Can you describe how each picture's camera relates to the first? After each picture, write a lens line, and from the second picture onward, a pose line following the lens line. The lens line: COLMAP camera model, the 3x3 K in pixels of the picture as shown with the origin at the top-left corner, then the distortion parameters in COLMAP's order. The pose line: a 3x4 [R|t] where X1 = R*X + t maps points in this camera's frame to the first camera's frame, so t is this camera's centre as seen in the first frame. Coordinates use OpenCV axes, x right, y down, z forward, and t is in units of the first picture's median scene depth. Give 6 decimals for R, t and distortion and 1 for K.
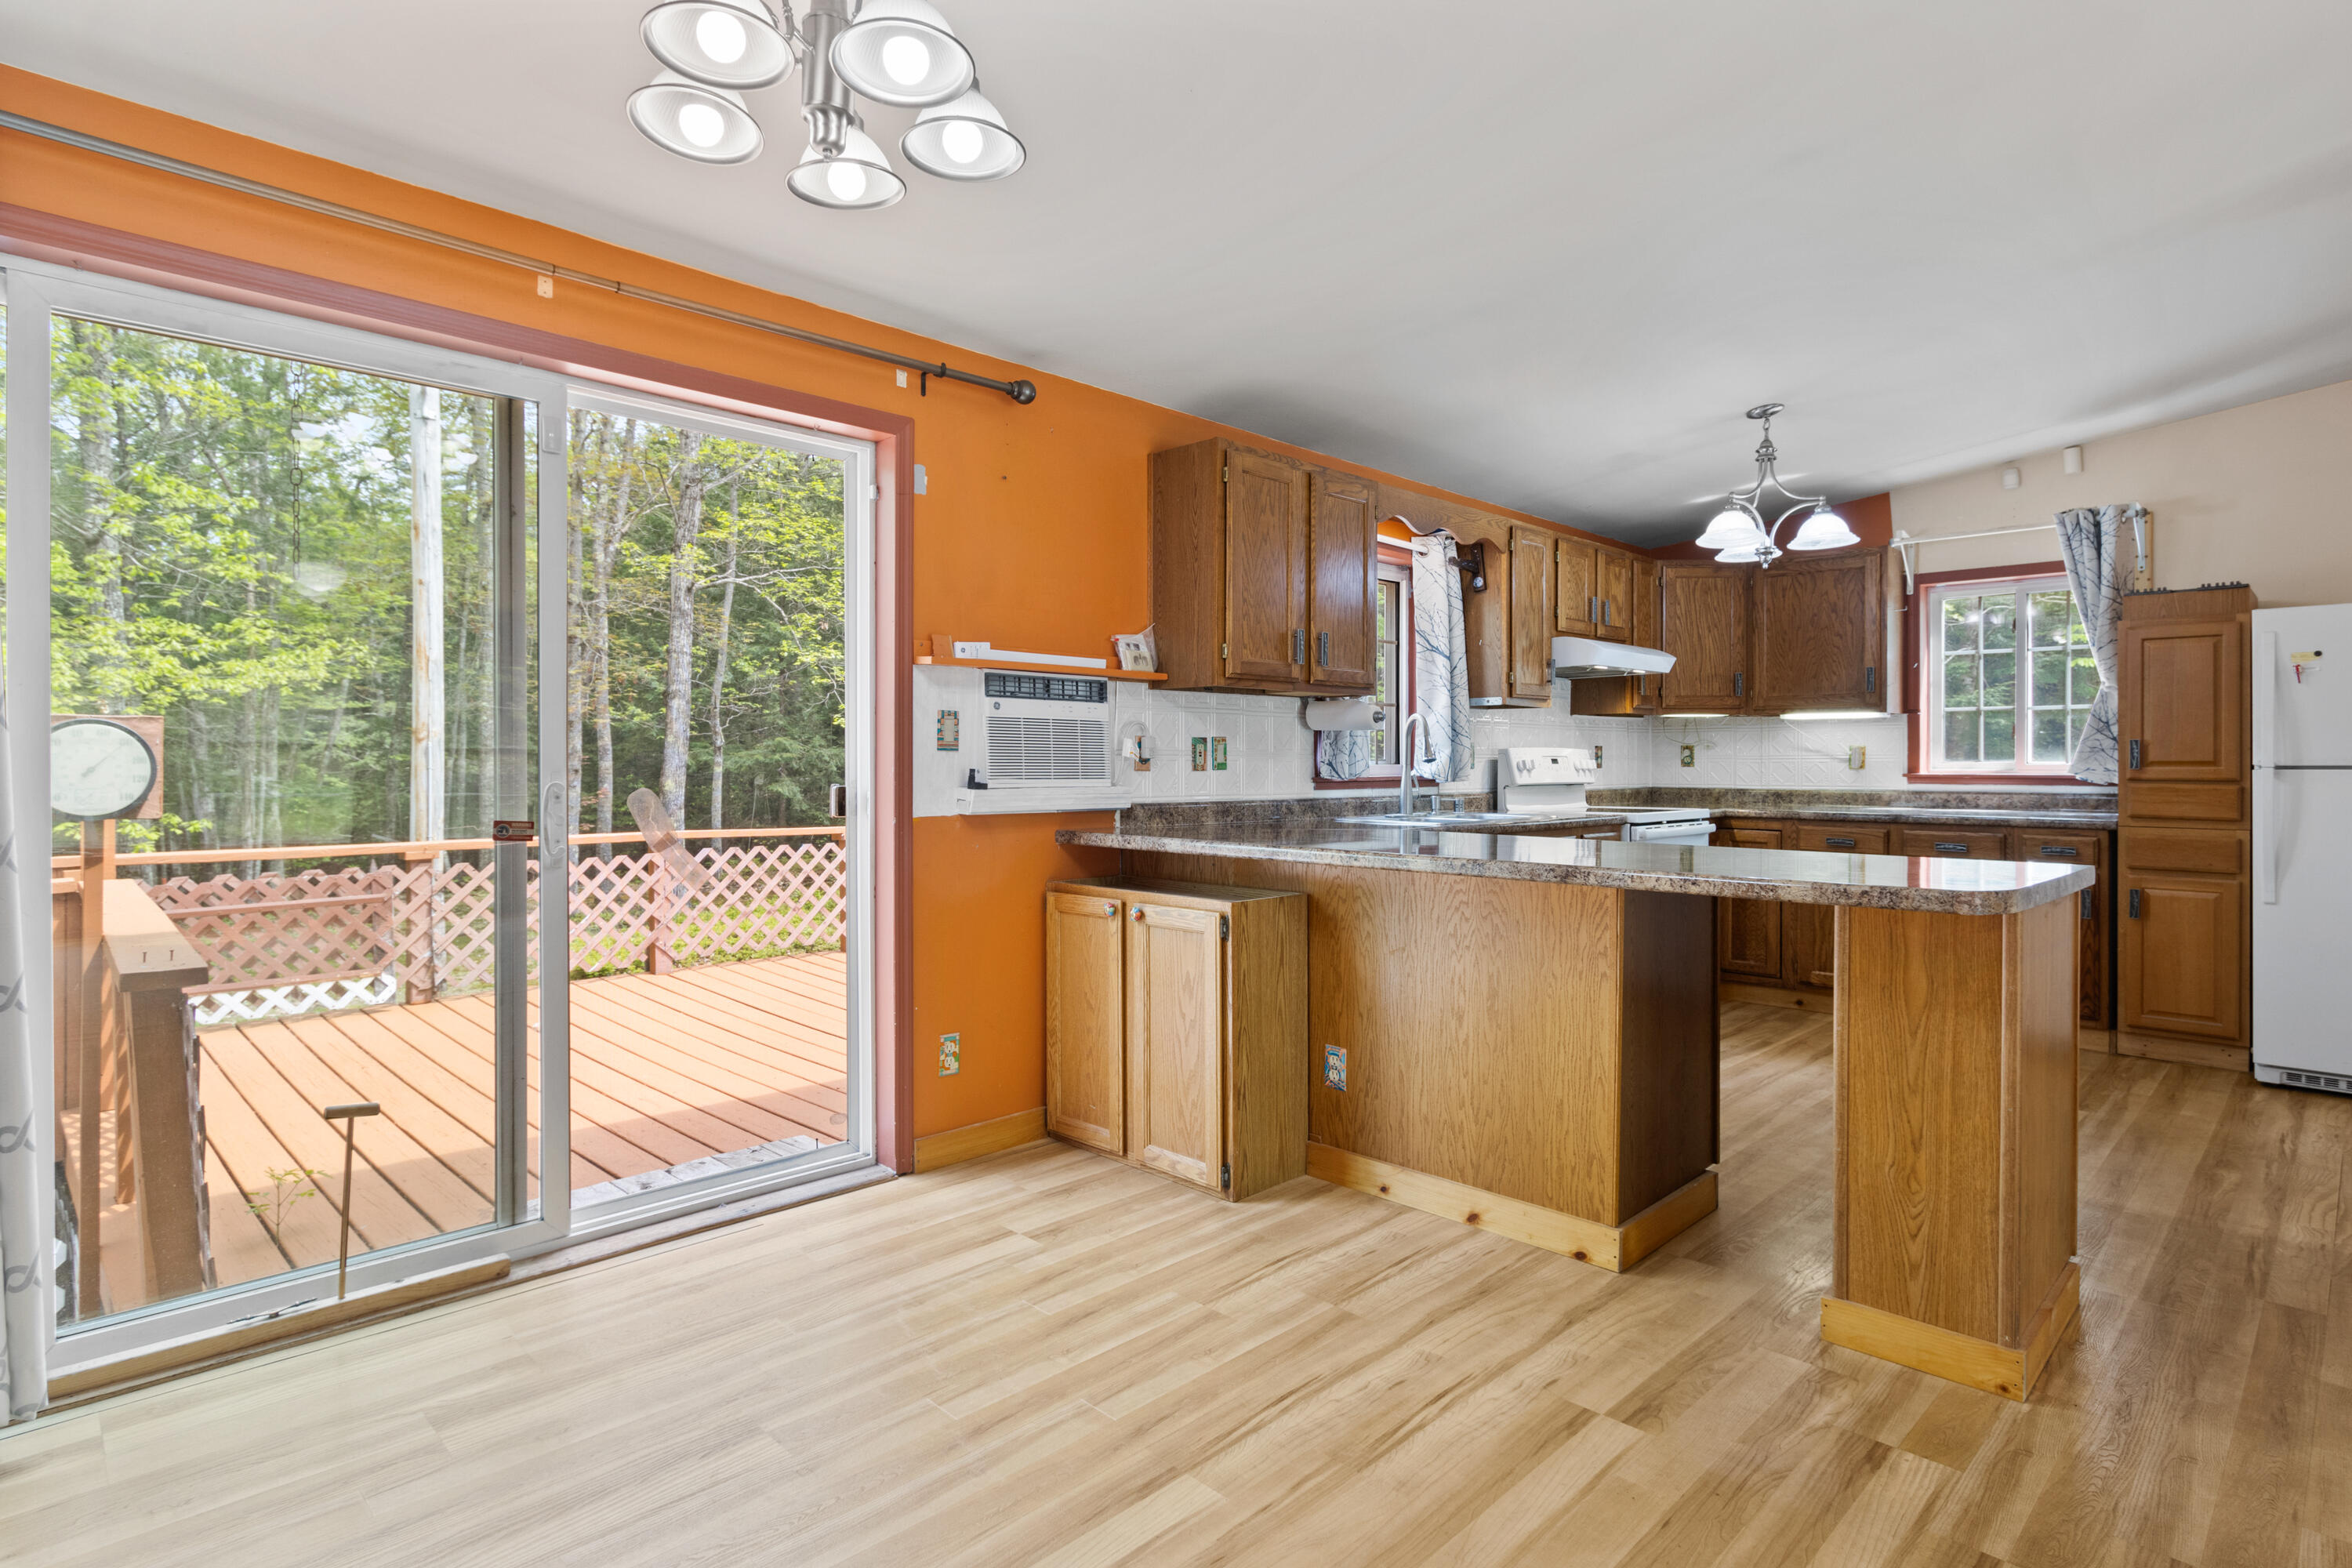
lens RADIAL K [[1204.3, 0, 1169.0], [0, 1204.3, 774.5], [0, 0, 1]] dist [0.002114, 0.000597]
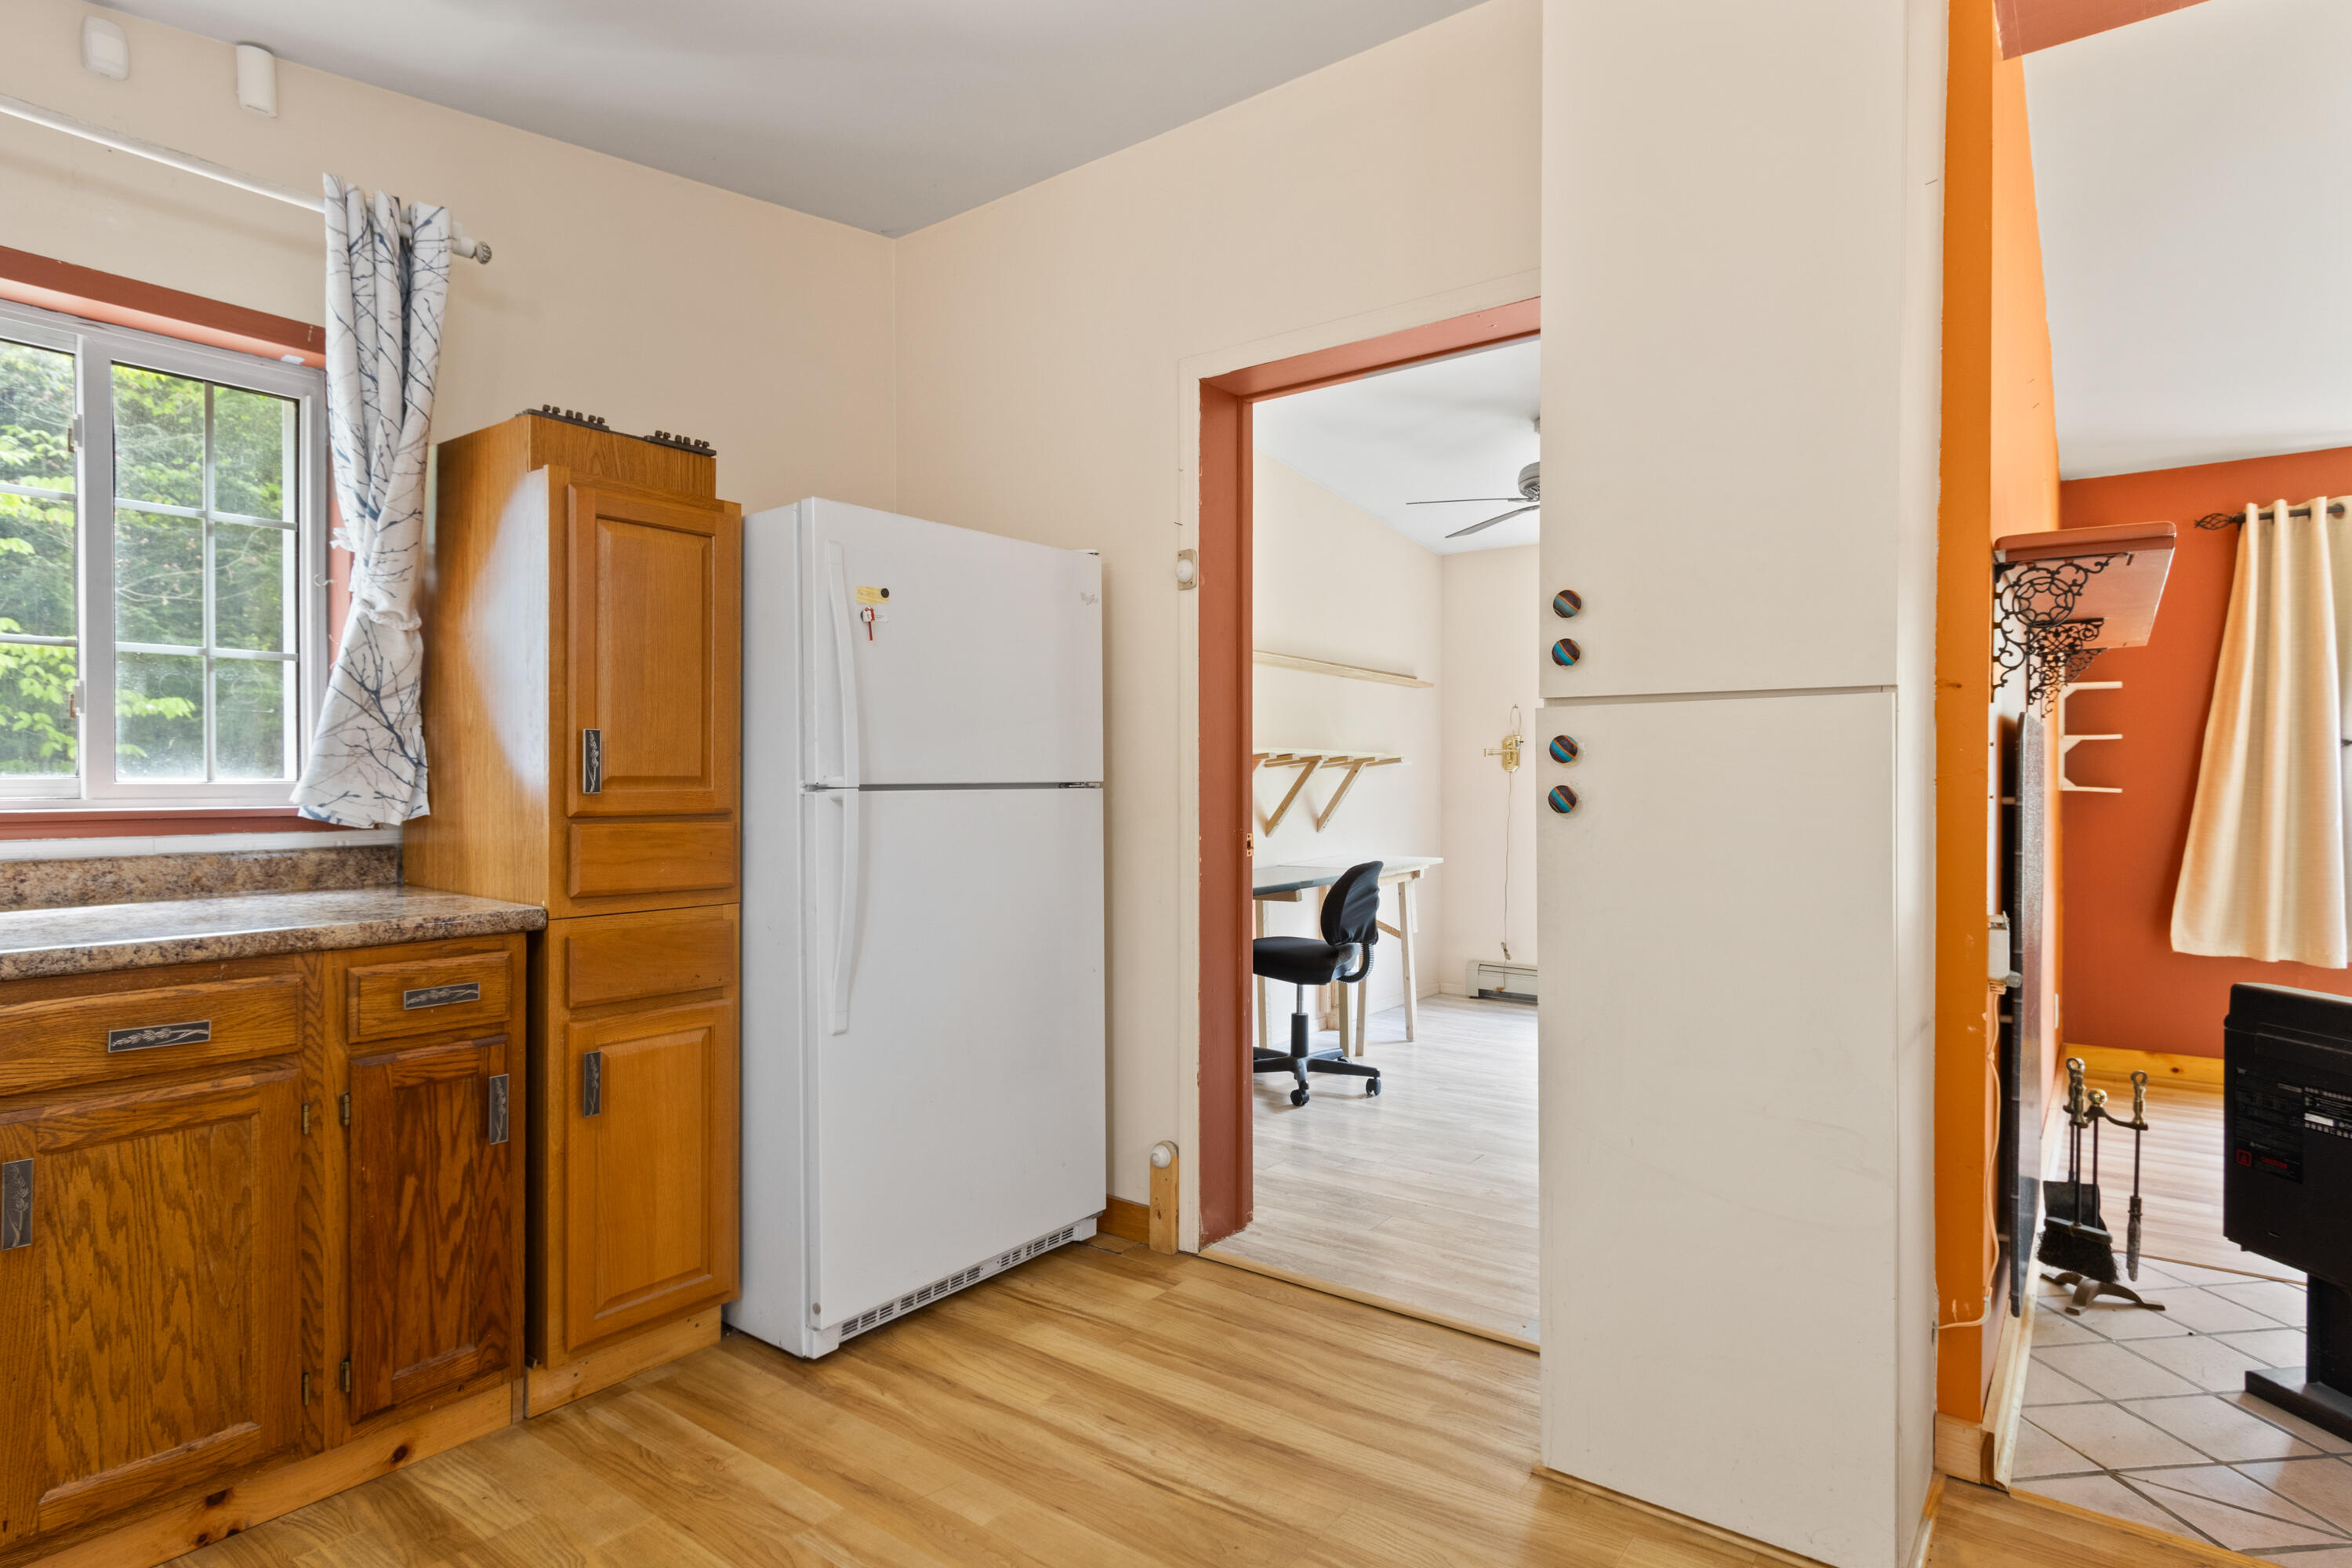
lens RADIAL K [[1204.3, 0, 1177.3], [0, 1204.3, 792.9], [0, 0, 1]] dist [0.002114, 0.000597]
pose [[-0.131975, -0.015612, 0.991130, 0.315194], [0.009810, 0.999806, 0.017055, -0.010714], [-0.991205, 0.011974, -0.131796, 0.841454]]
